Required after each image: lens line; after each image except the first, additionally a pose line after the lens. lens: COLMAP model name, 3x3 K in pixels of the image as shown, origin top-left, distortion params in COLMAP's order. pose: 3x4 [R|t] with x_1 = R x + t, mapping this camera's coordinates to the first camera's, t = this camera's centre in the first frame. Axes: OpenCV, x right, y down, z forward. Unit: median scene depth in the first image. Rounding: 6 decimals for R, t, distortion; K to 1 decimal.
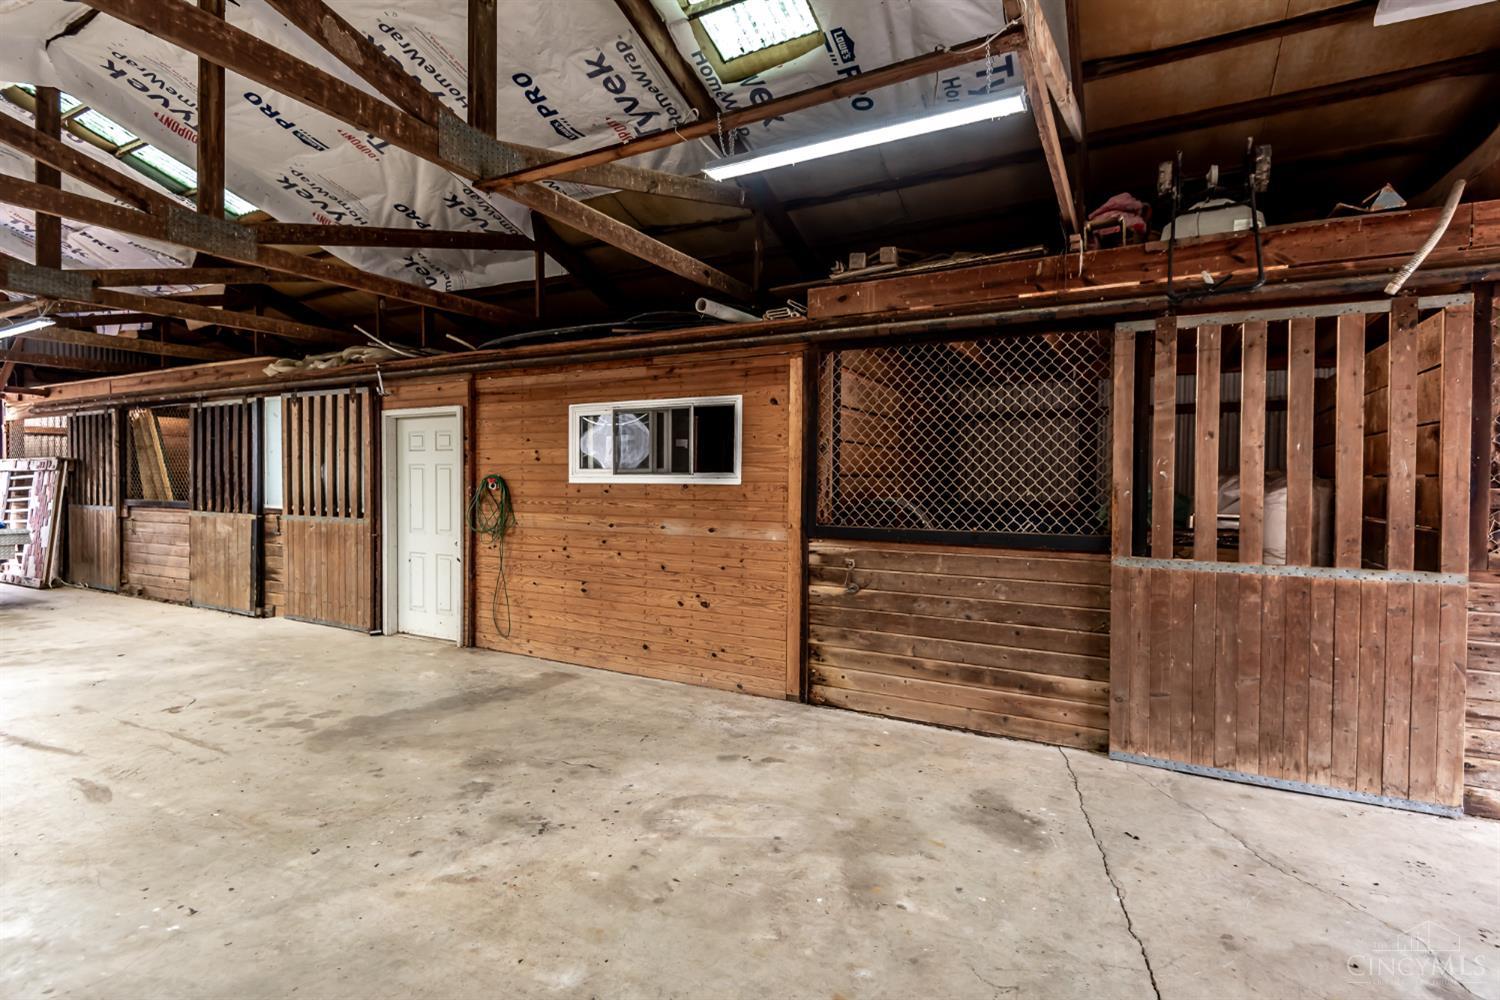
lens RADIAL K [[721.2, 0, 748.2], [0, 721.2, 489.5], [0, 0, 1]] dist [0.011896, -0.001623]
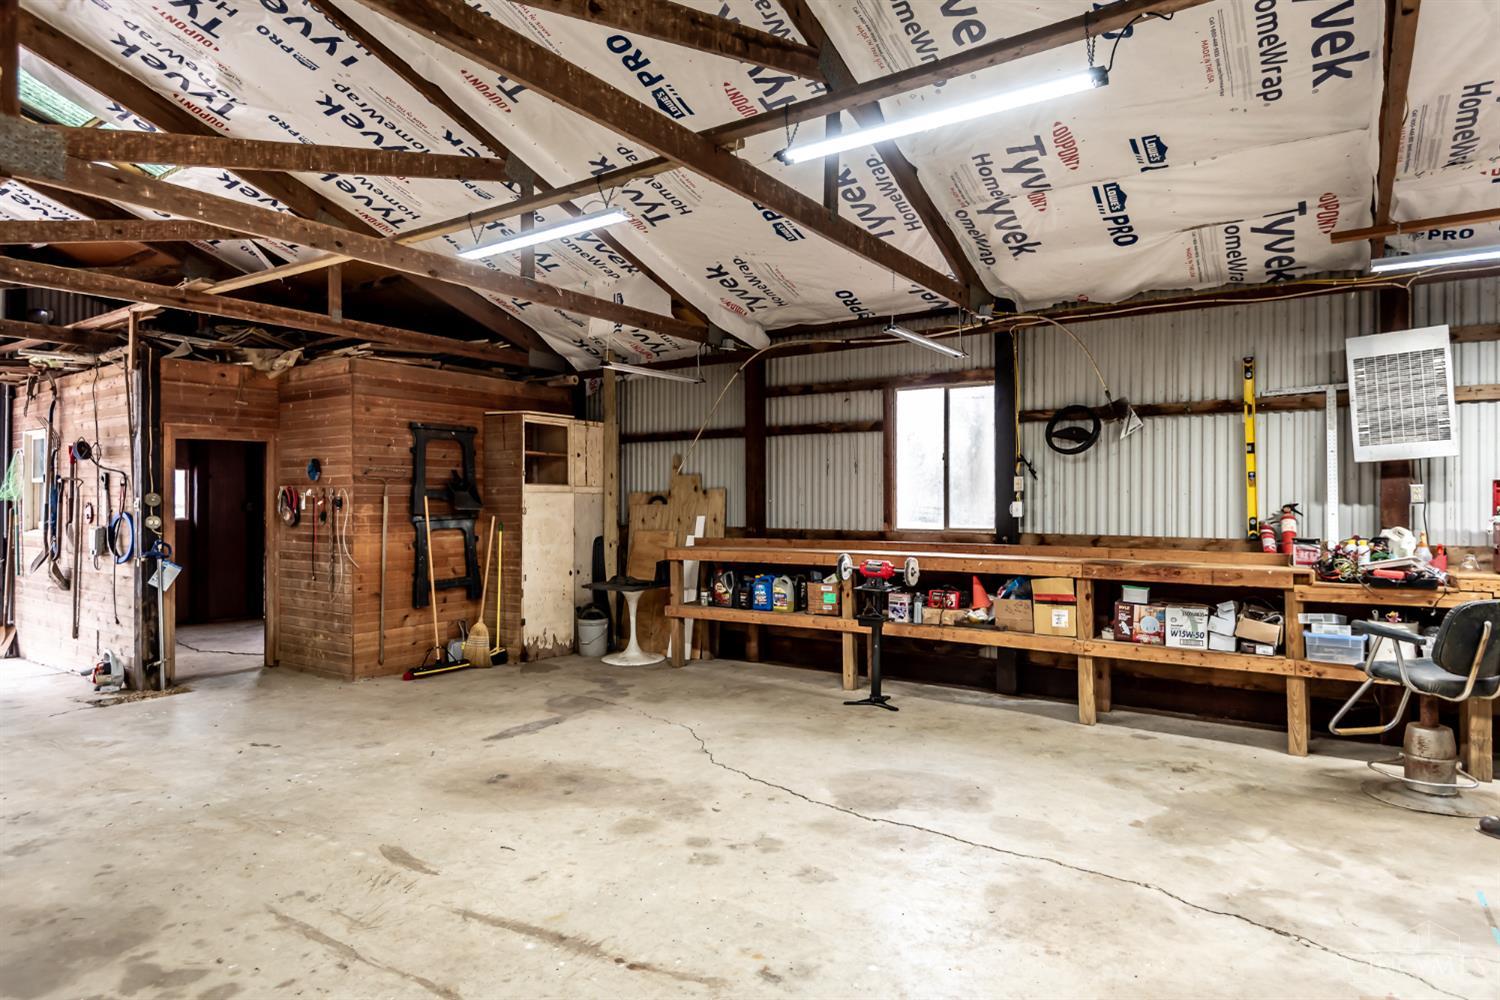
lens RADIAL K [[871.4, 0, 750.5], [0, 871.4, 497.6], [0, 0, 1]] dist [0.002109, -0.001598]
pose [[-0.992915, 0.004676, 0.118732, -1.358571], [0.006998, 0.999792, 0.019150, -0.054050], [-0.118618, 0.019845, -0.992742, 1.881638]]
